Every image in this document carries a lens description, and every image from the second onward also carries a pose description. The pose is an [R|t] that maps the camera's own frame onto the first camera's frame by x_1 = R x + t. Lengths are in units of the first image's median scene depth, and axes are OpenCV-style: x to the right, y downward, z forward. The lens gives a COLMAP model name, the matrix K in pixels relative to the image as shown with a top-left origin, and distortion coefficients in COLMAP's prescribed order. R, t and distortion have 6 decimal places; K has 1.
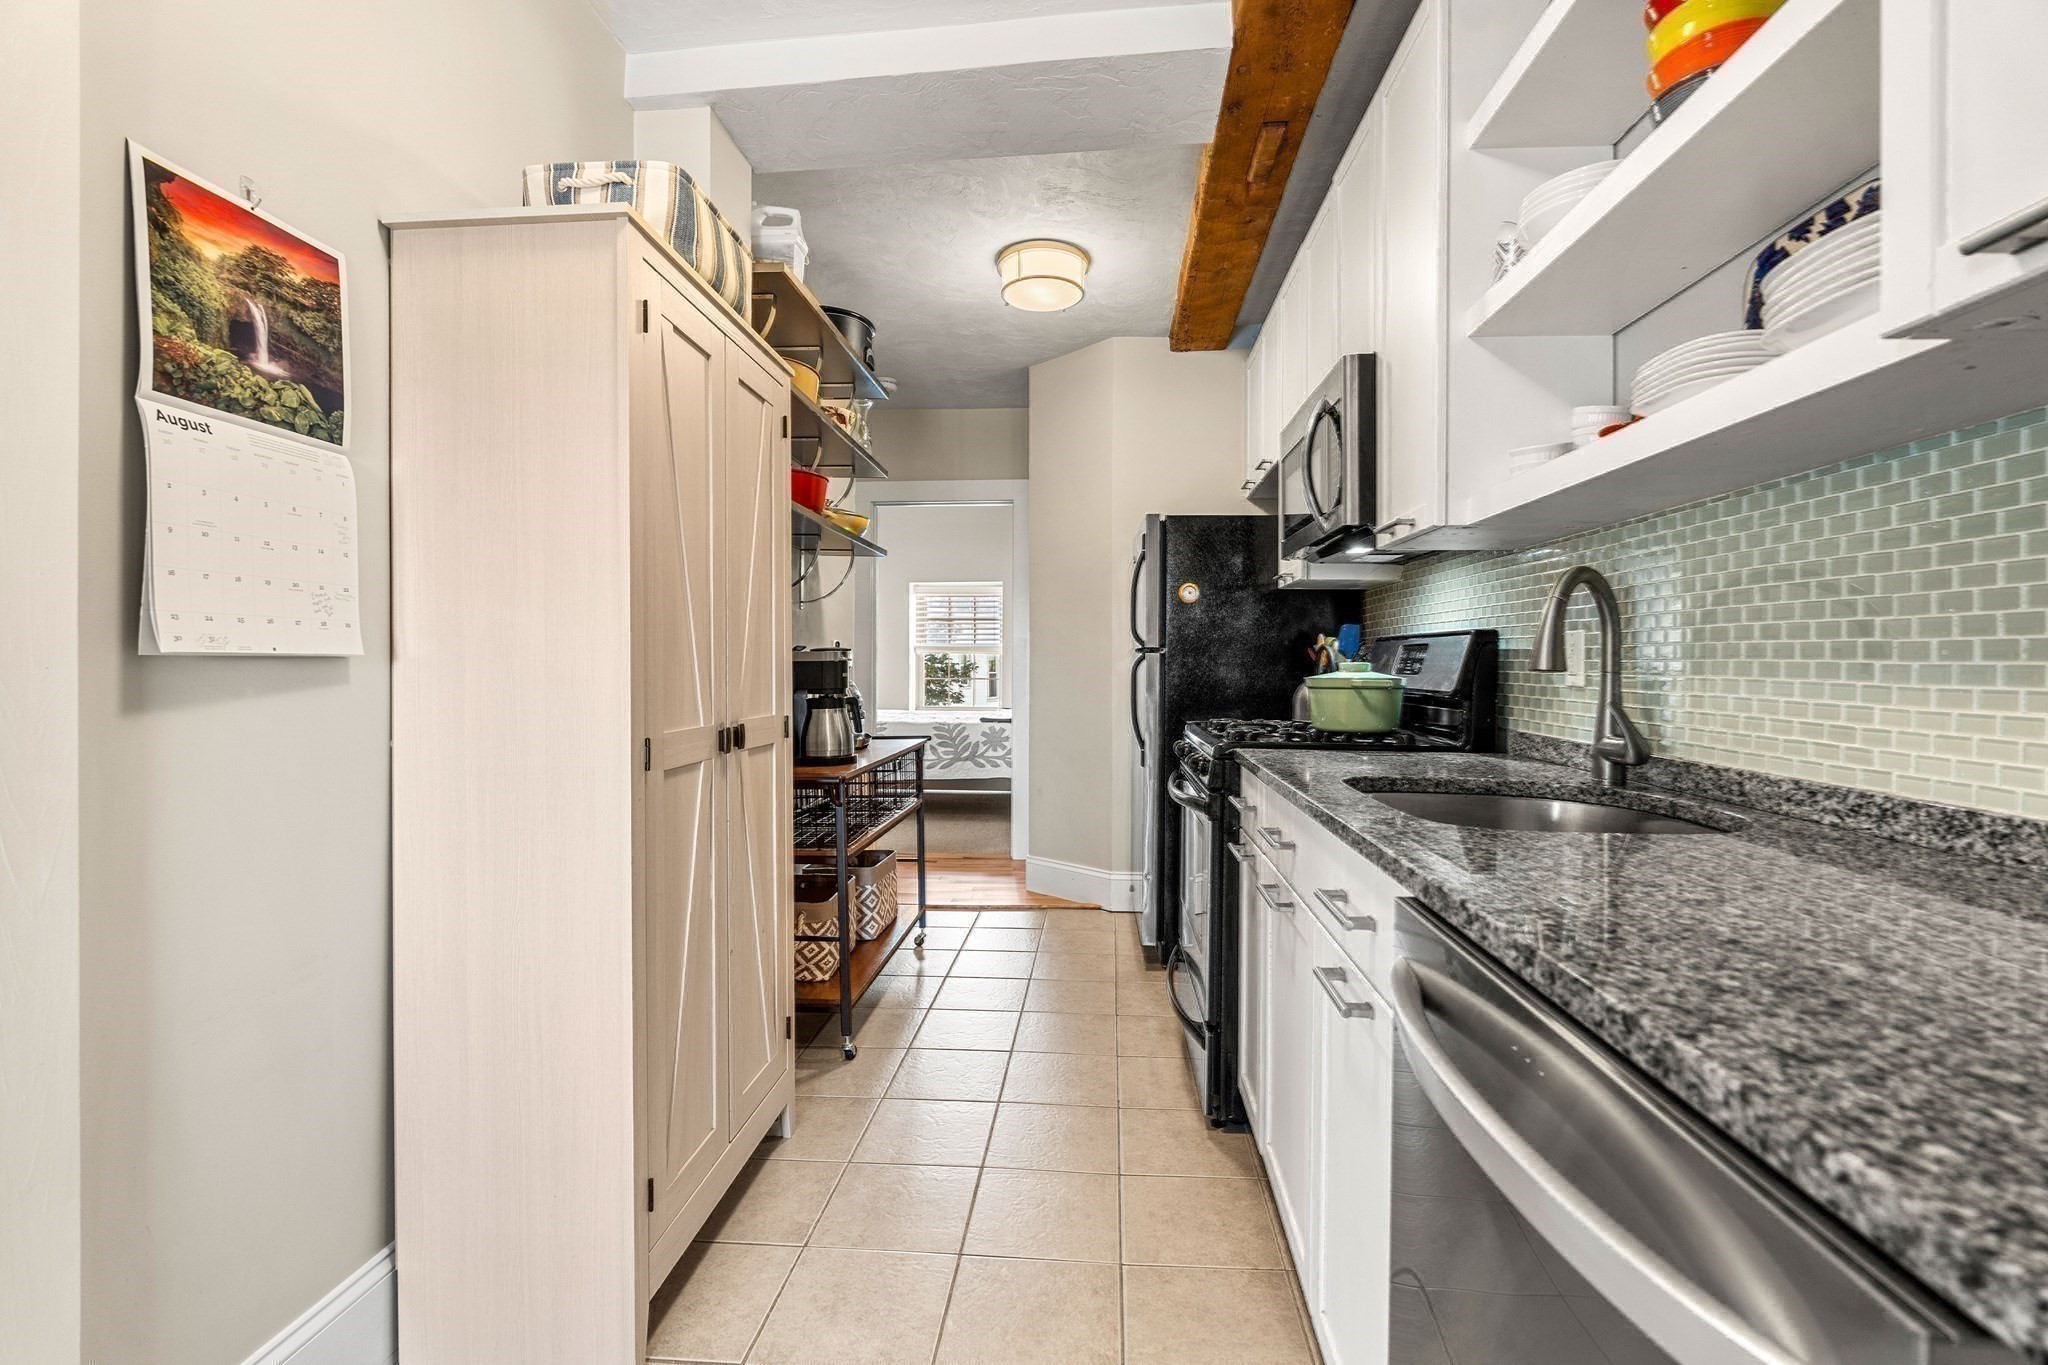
lens RADIAL K [[910.3, 0, 1015.8], [0, 910.3, 668.8], [0, 0, 1]] dist [-0.000306, 0.000402]
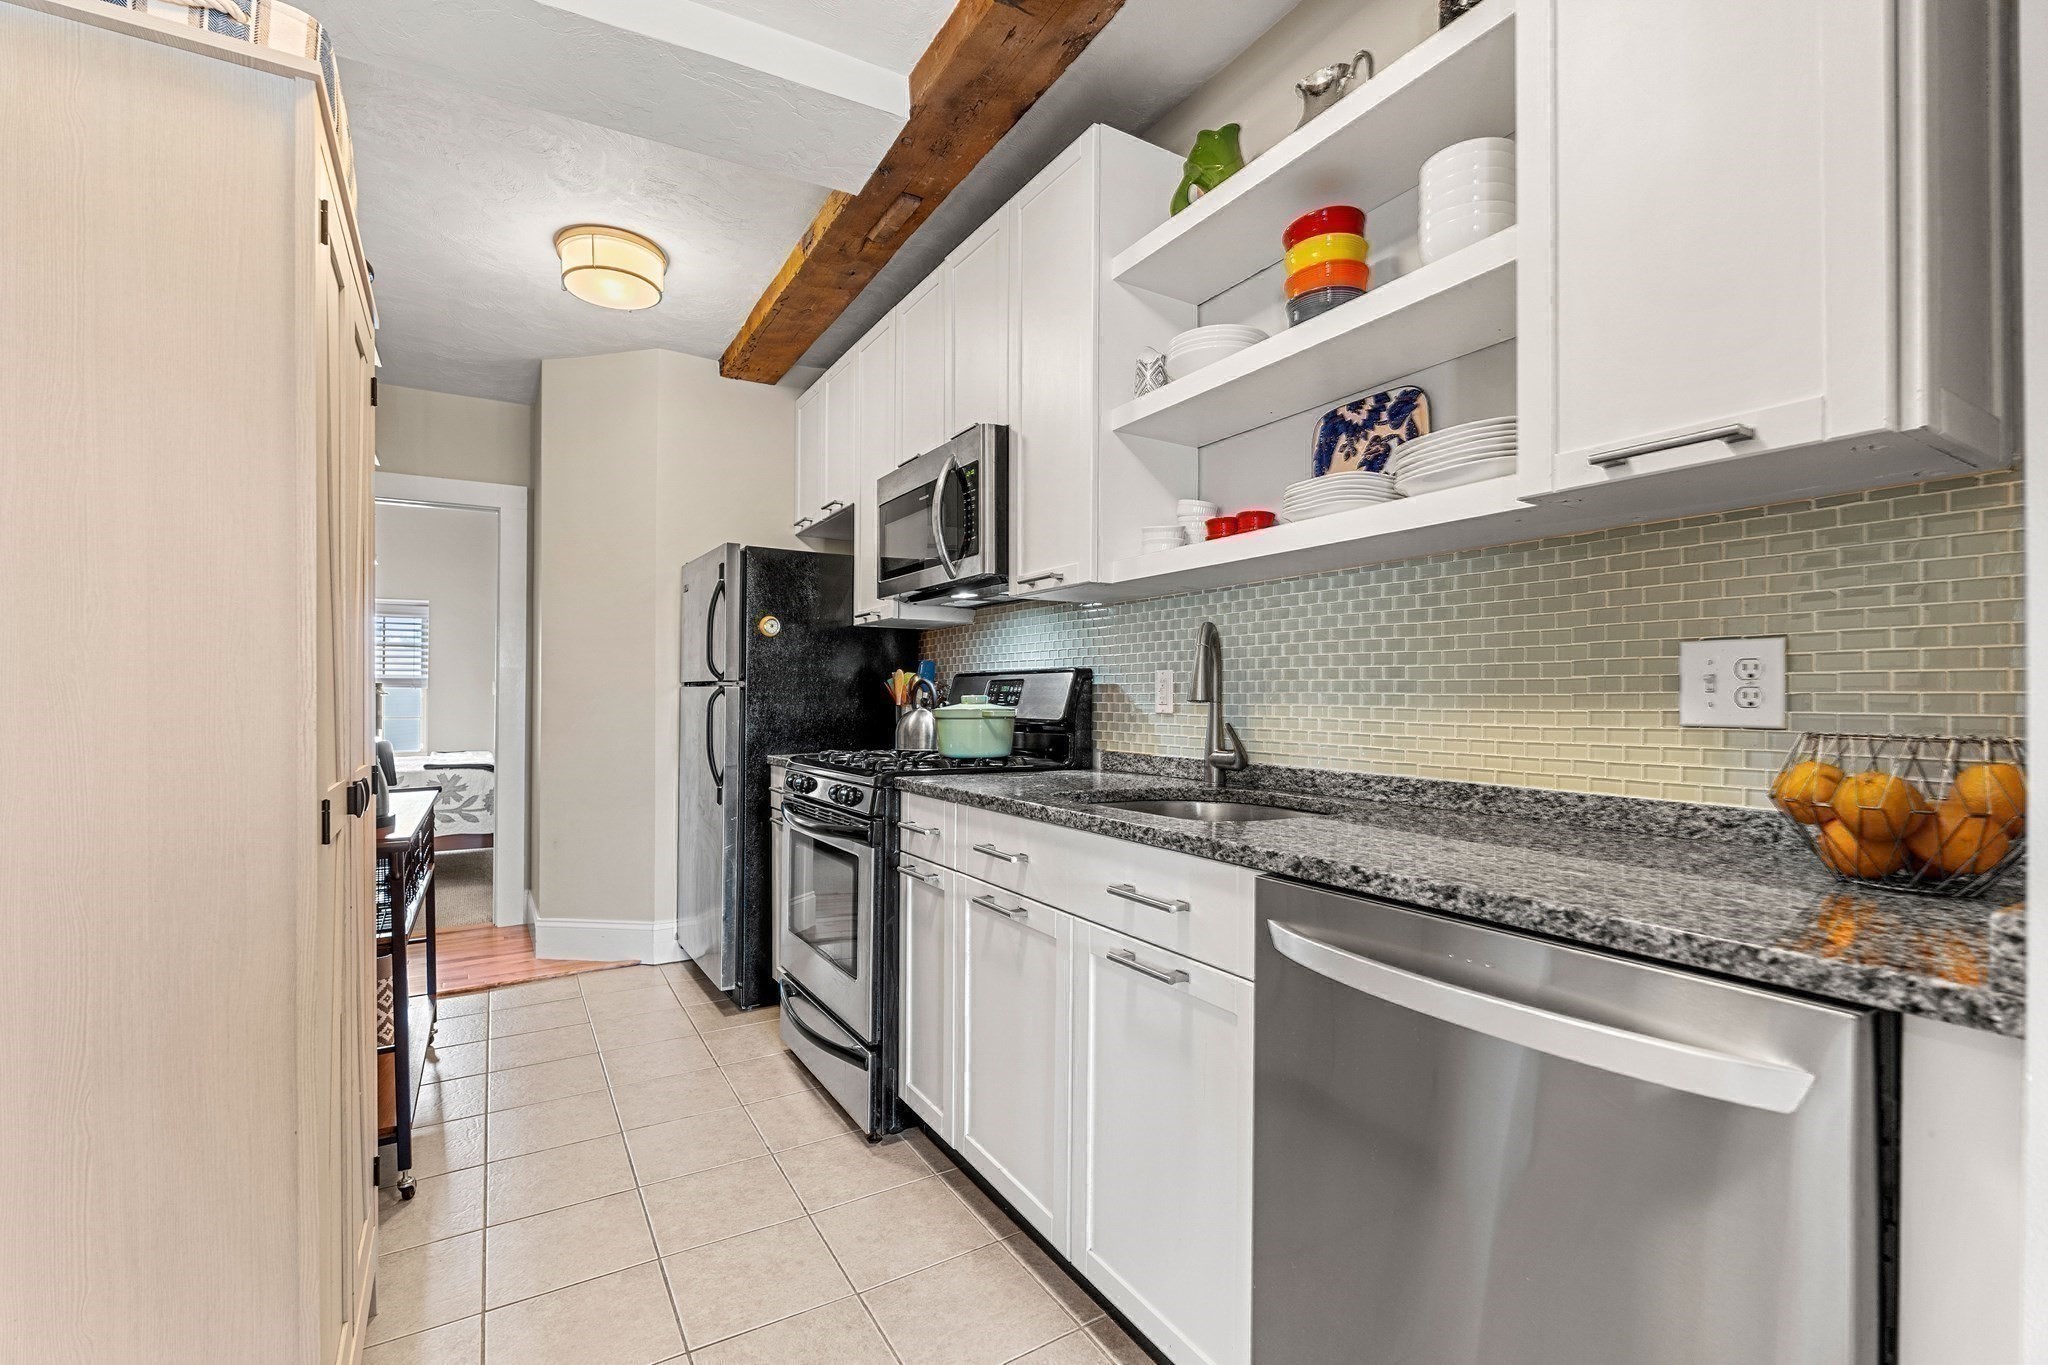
lens RADIAL K [[910.3, 0, 1007.5], [0, 910.3, 696.3], [0, 0, 1]] dist [-0.000306, 0.000402]
pose [[0.817528, -0.002890, 0.575882, -0.266109], [0.006933, 0.999964, -0.004825, -0.000328], [-0.575847, 0.007938, 0.817519, 0.062365]]
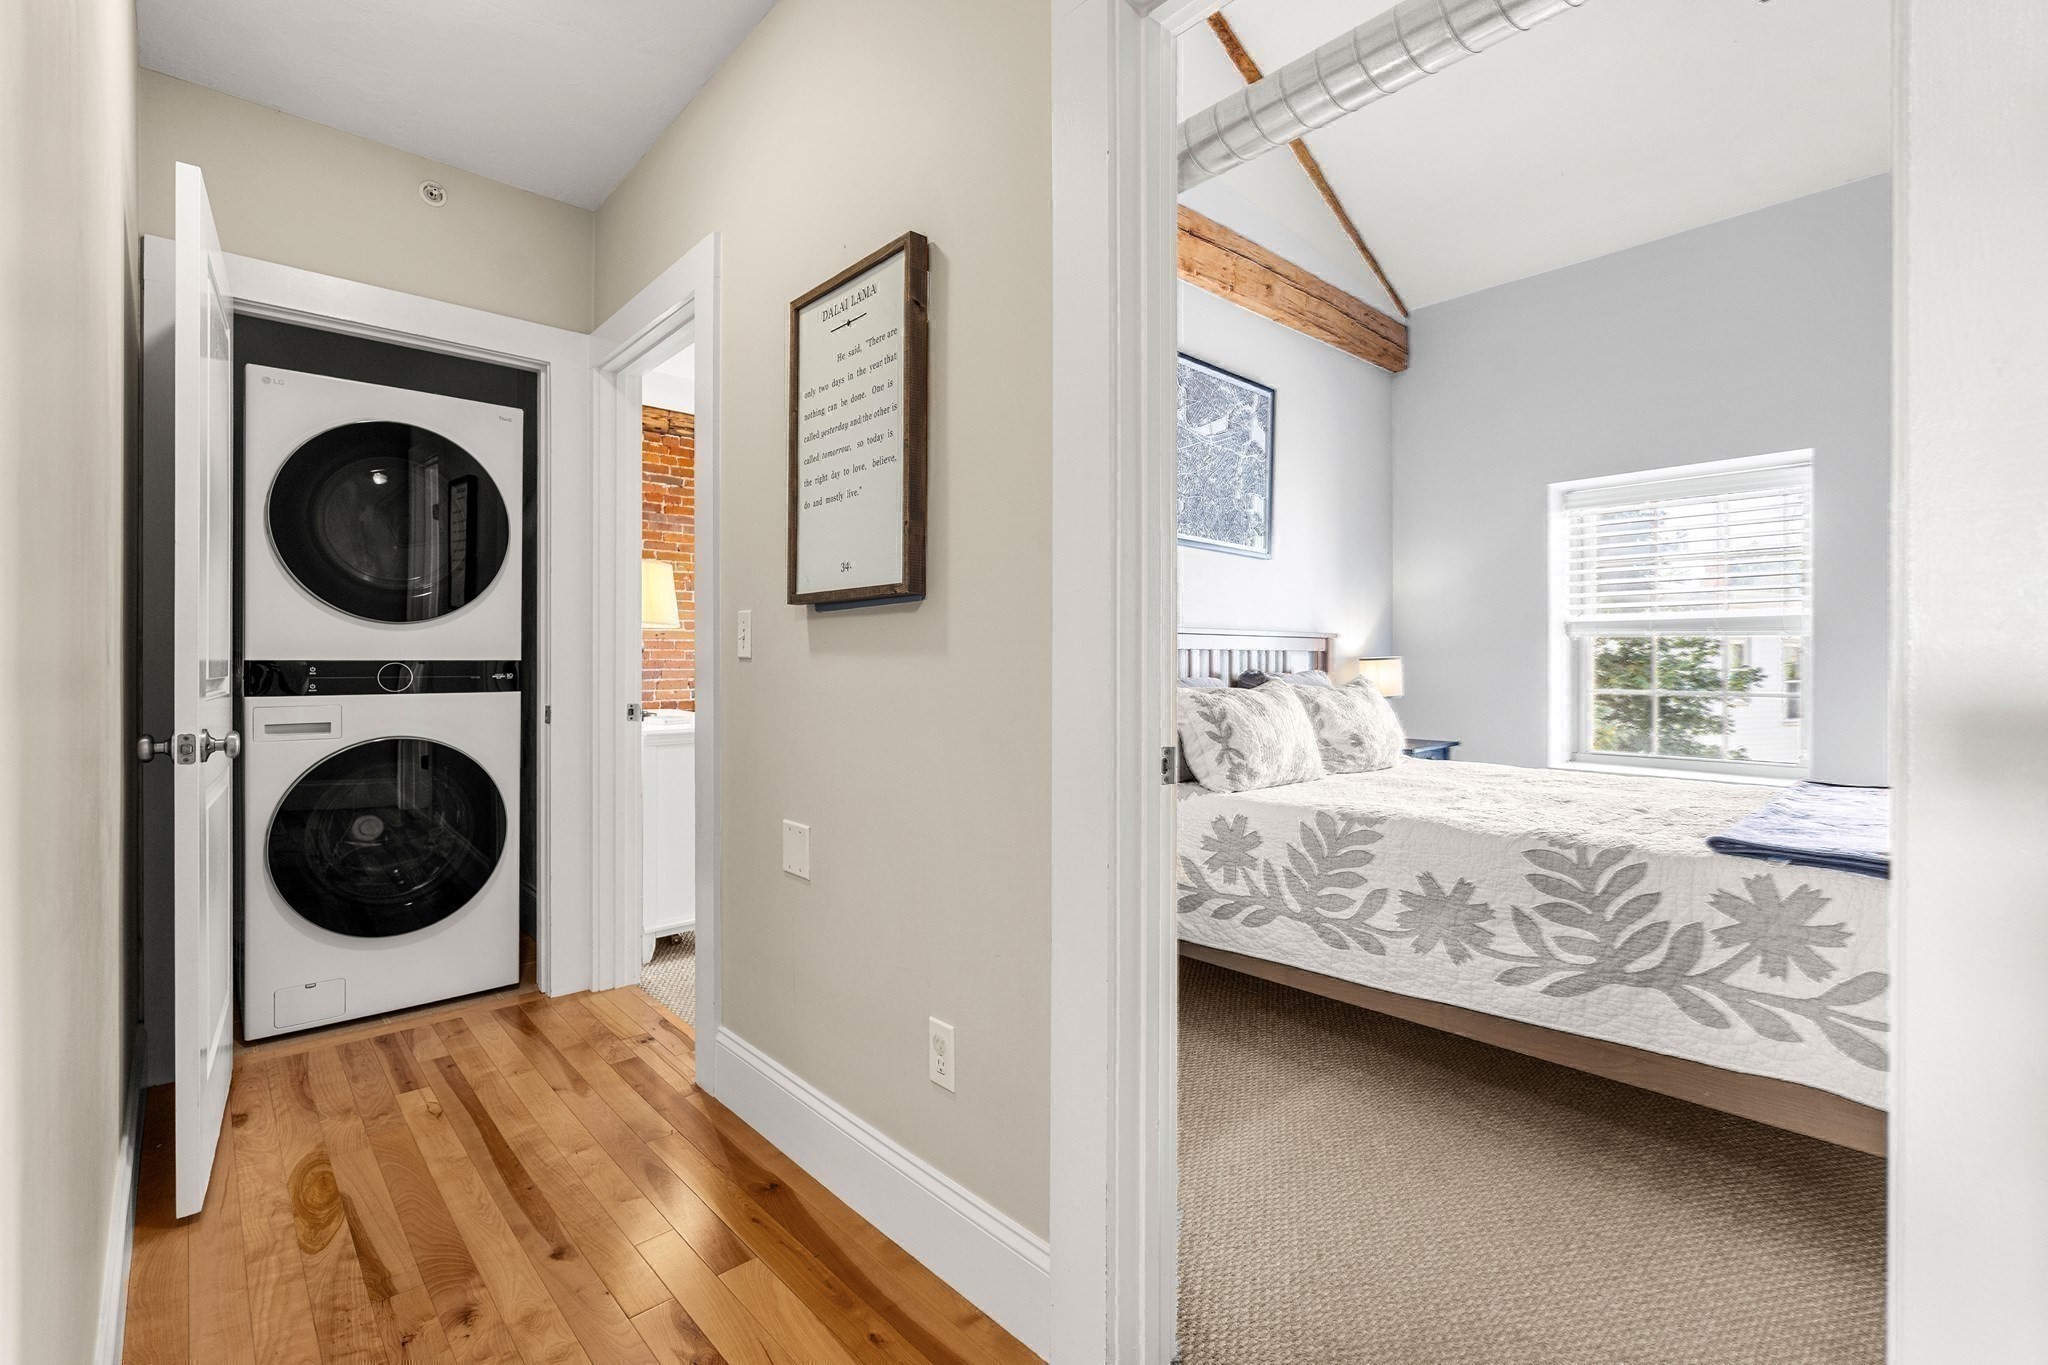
lens RADIAL K [[910.3, 0, 1035.9], [0, 910.3, 671.0], [0, 0, 1]] dist [-0.000306, 0.000402]
pose [[0.749446, 0.002534, -0.662061, -0.028690], [-0.006859, 0.999969, -0.003937, 0.015232], [0.662030, 0.007492, 0.749440, 2.110566]]
